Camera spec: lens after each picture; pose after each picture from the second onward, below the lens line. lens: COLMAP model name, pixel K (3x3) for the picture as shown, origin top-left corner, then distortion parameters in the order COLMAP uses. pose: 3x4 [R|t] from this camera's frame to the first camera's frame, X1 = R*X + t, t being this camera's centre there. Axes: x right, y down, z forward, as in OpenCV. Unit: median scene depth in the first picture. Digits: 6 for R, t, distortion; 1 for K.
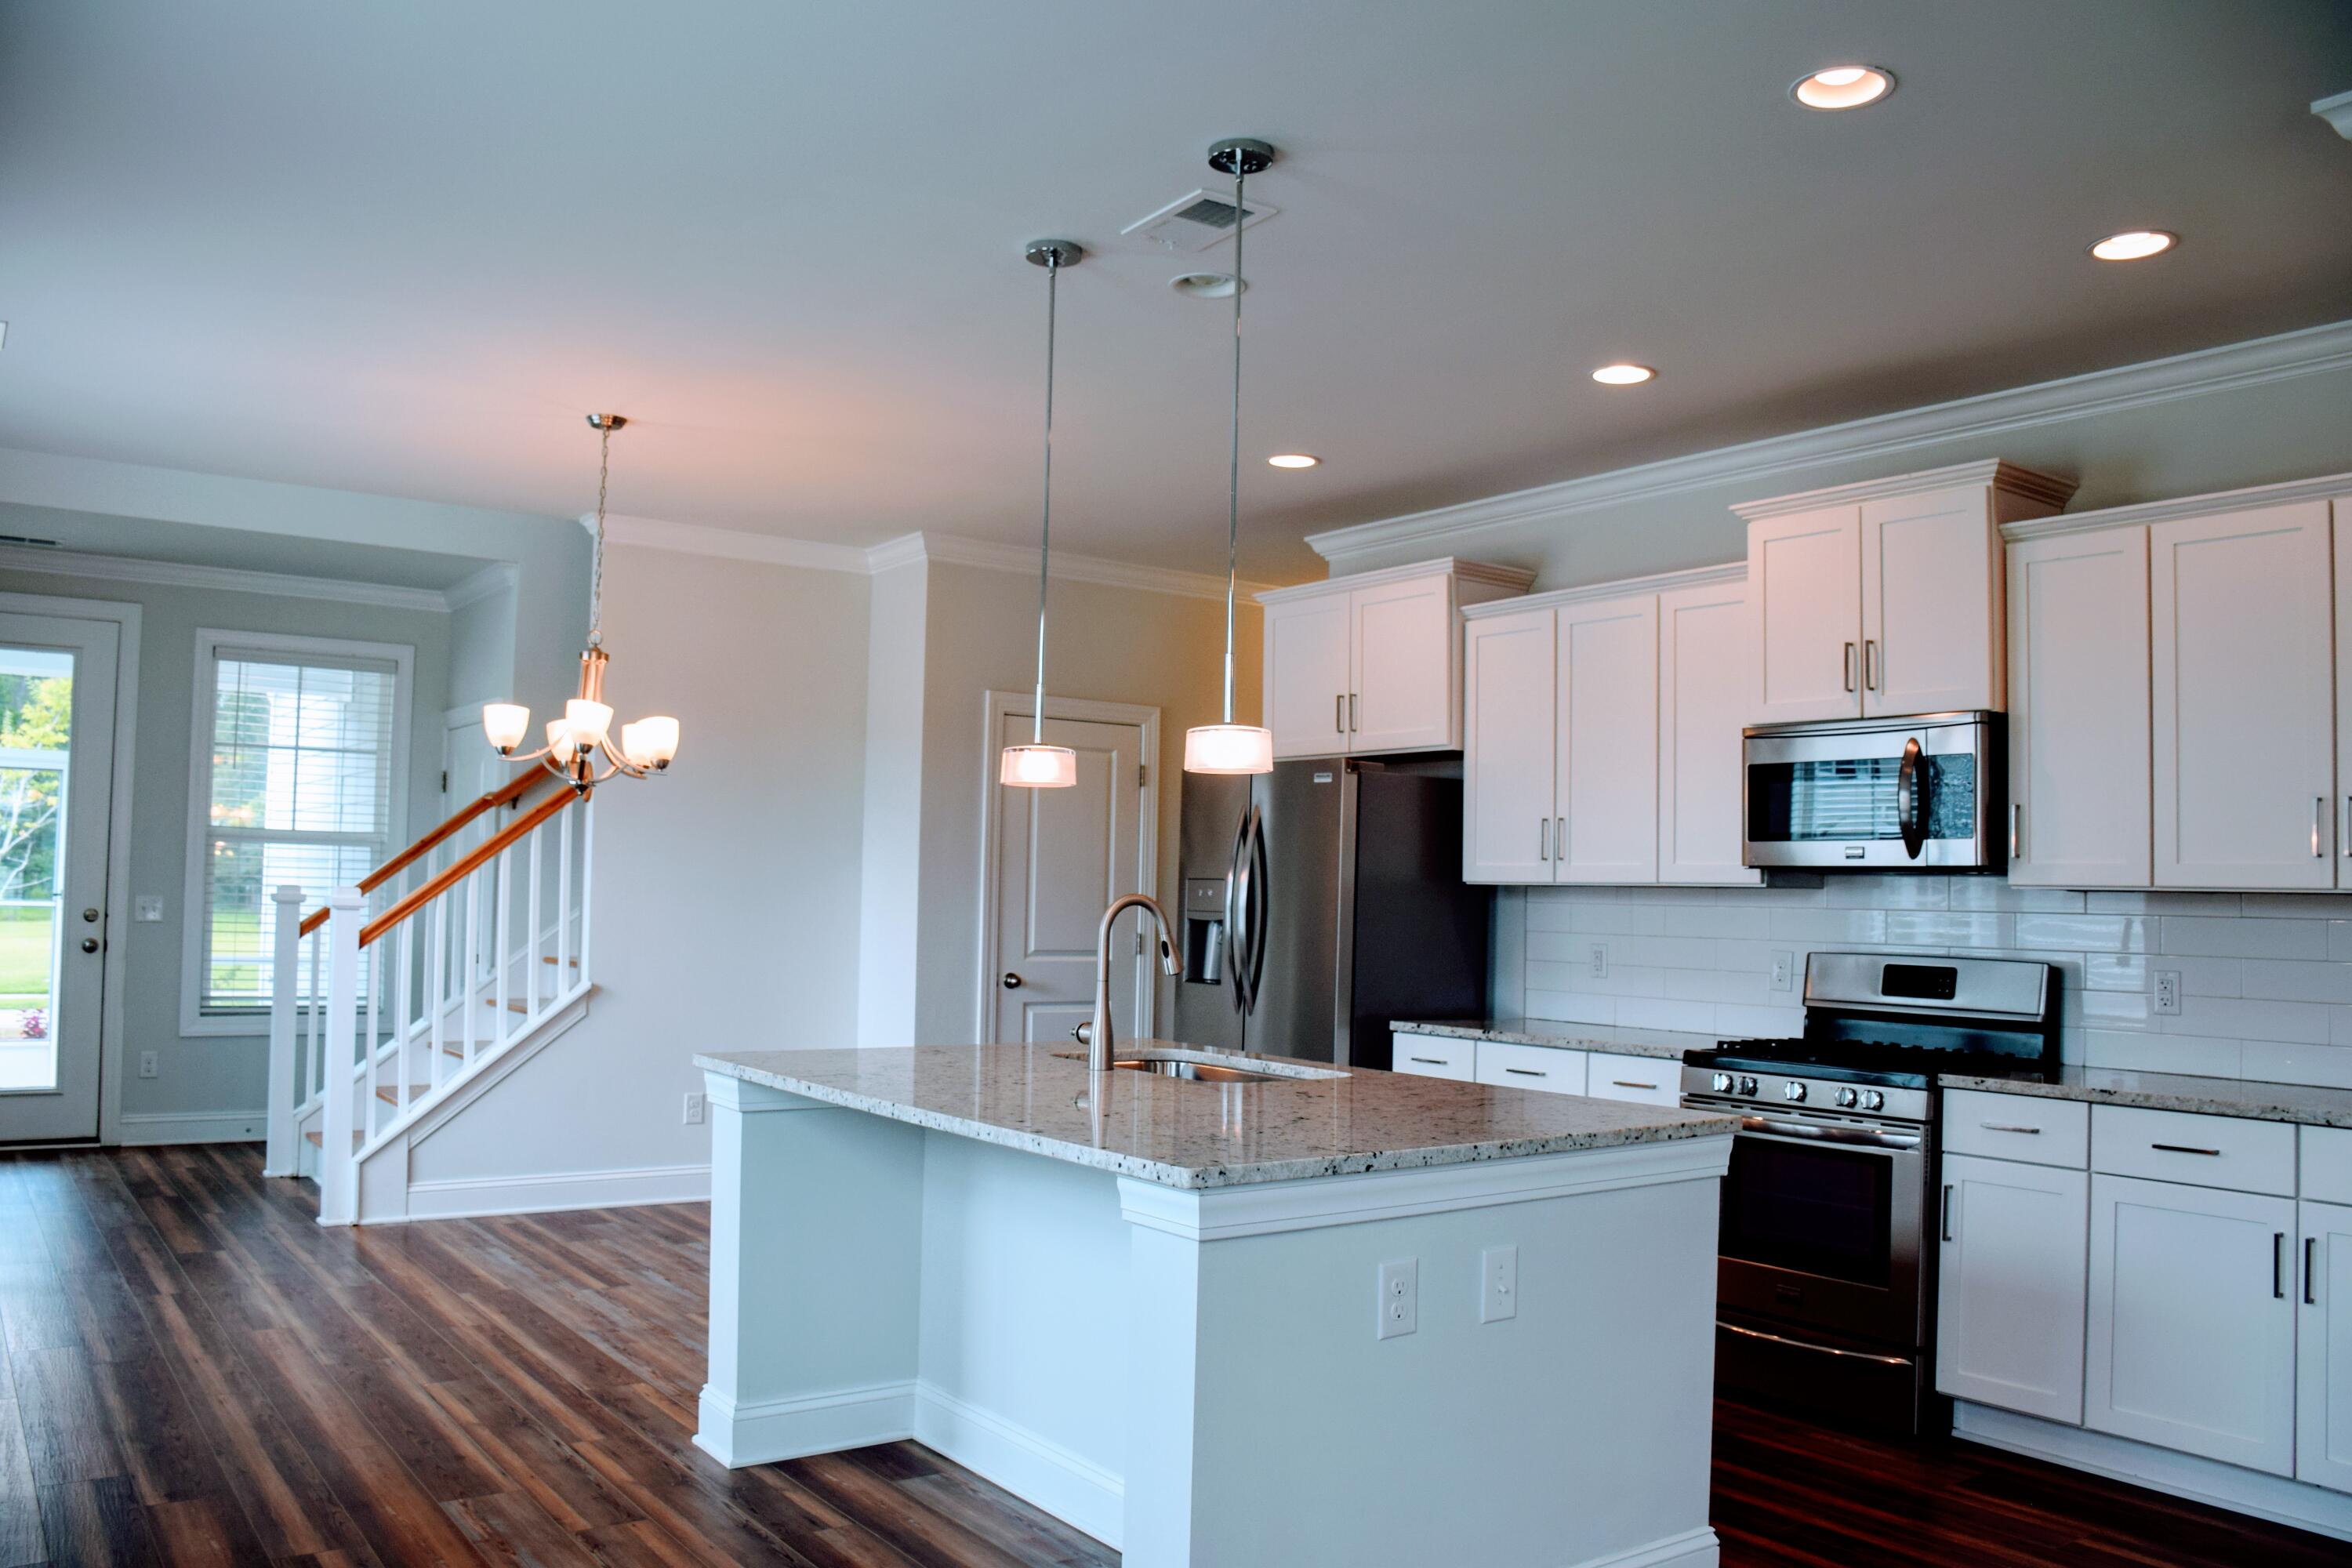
lens RADIAL K [[1805.5, 0, 1133.0], [0, 1805.5, 829.6], [0, 0, 1]] dist [-0.159129, 0.112963]
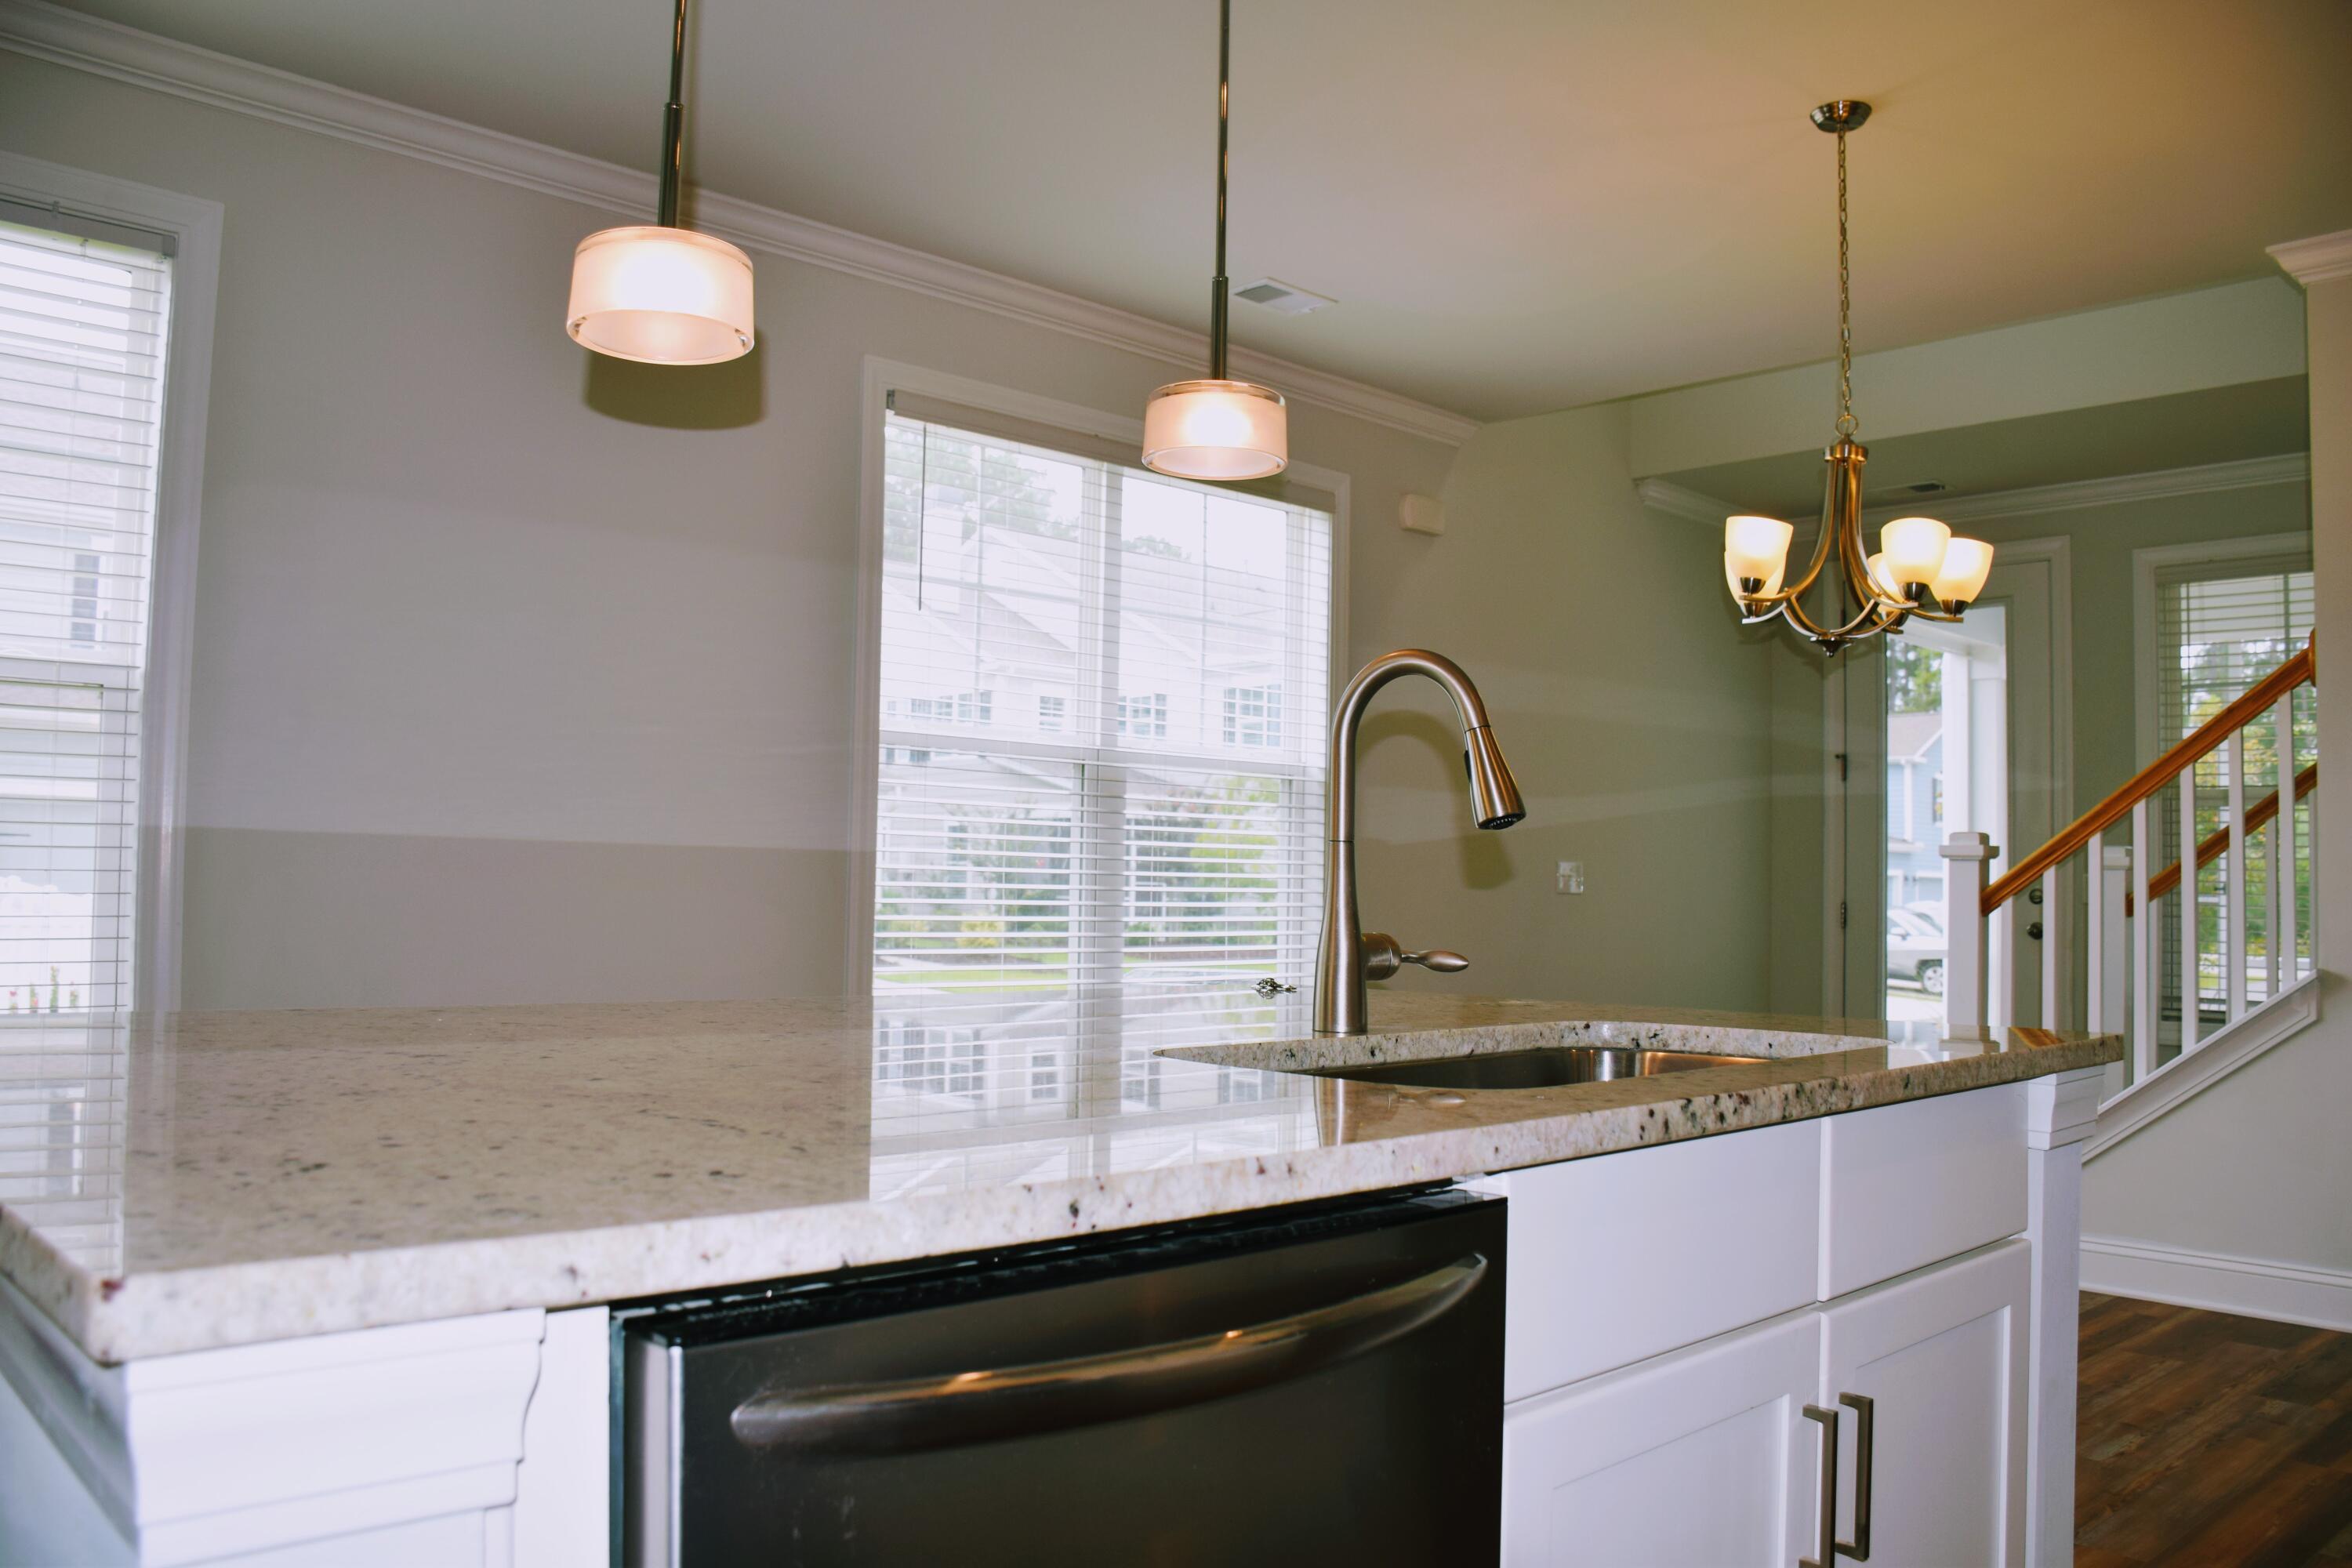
lens RADIAL K [[1781.6, 0, 1176.3], [0, 1781.6, 811.1], [0, 0, 1]] dist [-0.001319, -0.000942]
pose [[0.142128, -0.058076, -0.988143, 0.308155], [0.011214, 0.998308, -0.057060, 0.069593], [0.989785, -0.002972, 0.142539, 0.572680]]
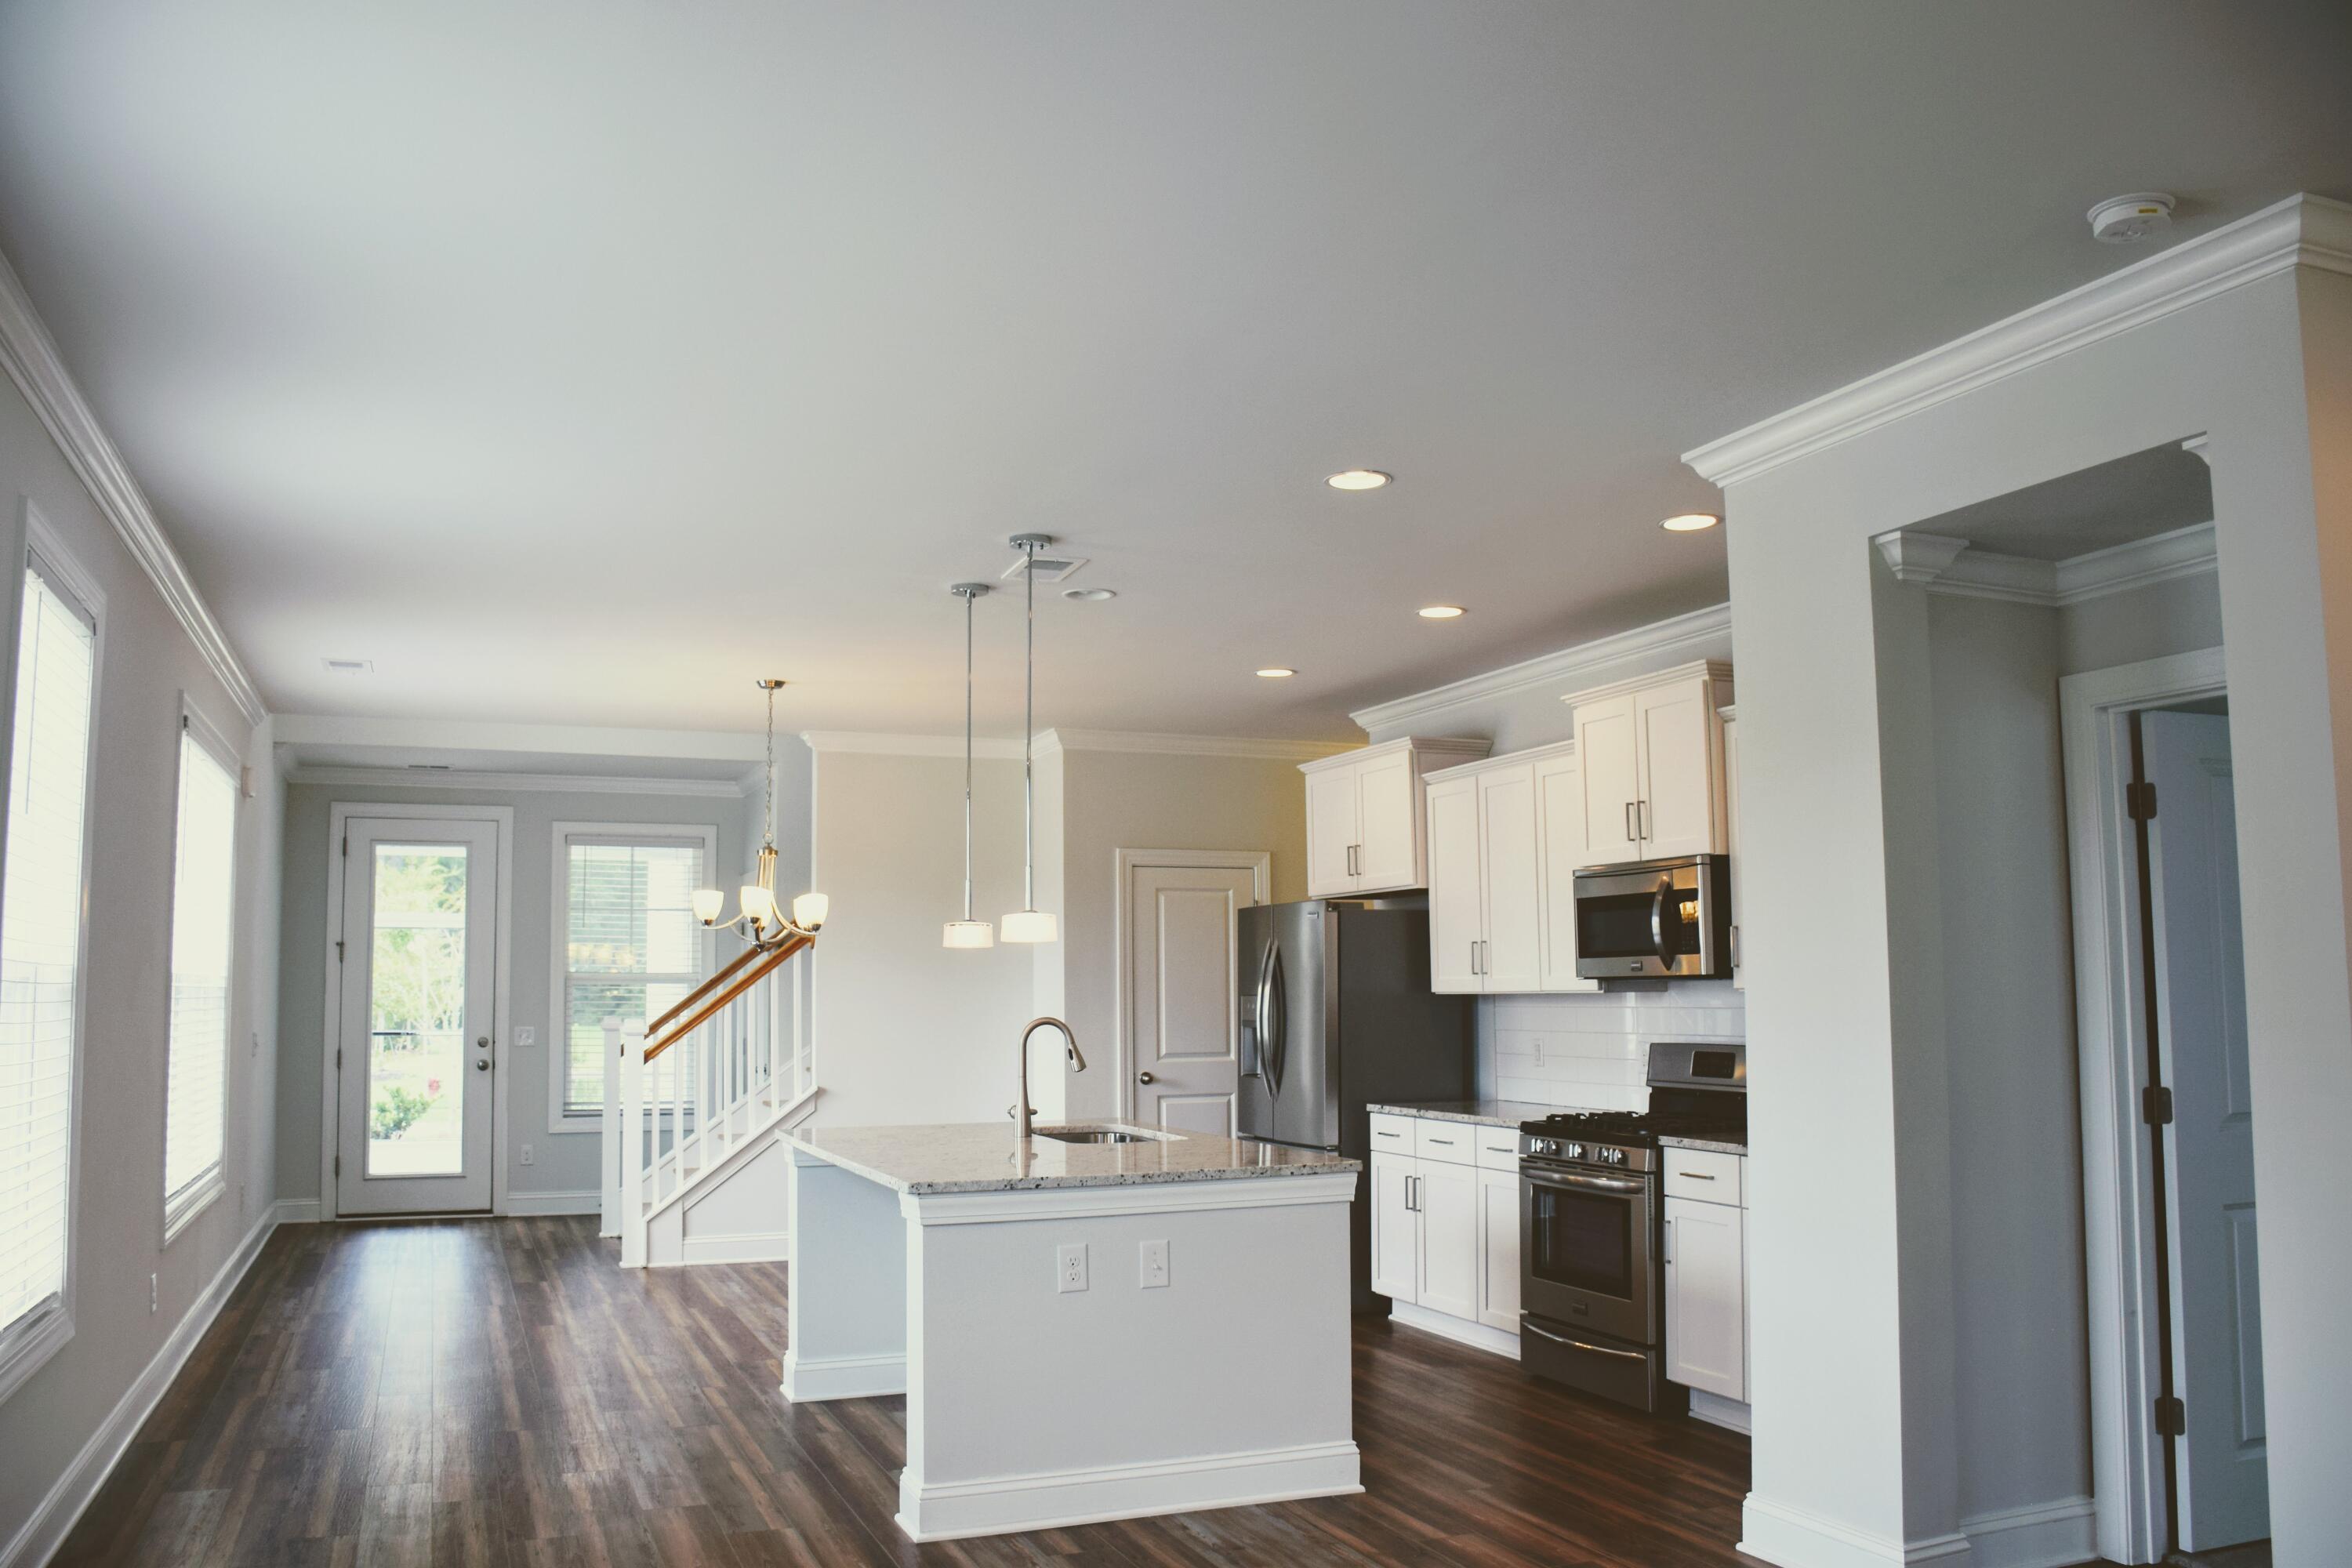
lens RADIAL K [[1805.5, 0, 1133.0], [0, 1805.5, 829.6], [0, 0, 1]] dist [-0.159129, 0.112963]
pose [[0.970046, -0.051506, -0.237400, 0.282138], [0.038296, 0.997468, -0.059927, -0.017216], [0.239885, 0.049041, 0.969562, -0.274572]]
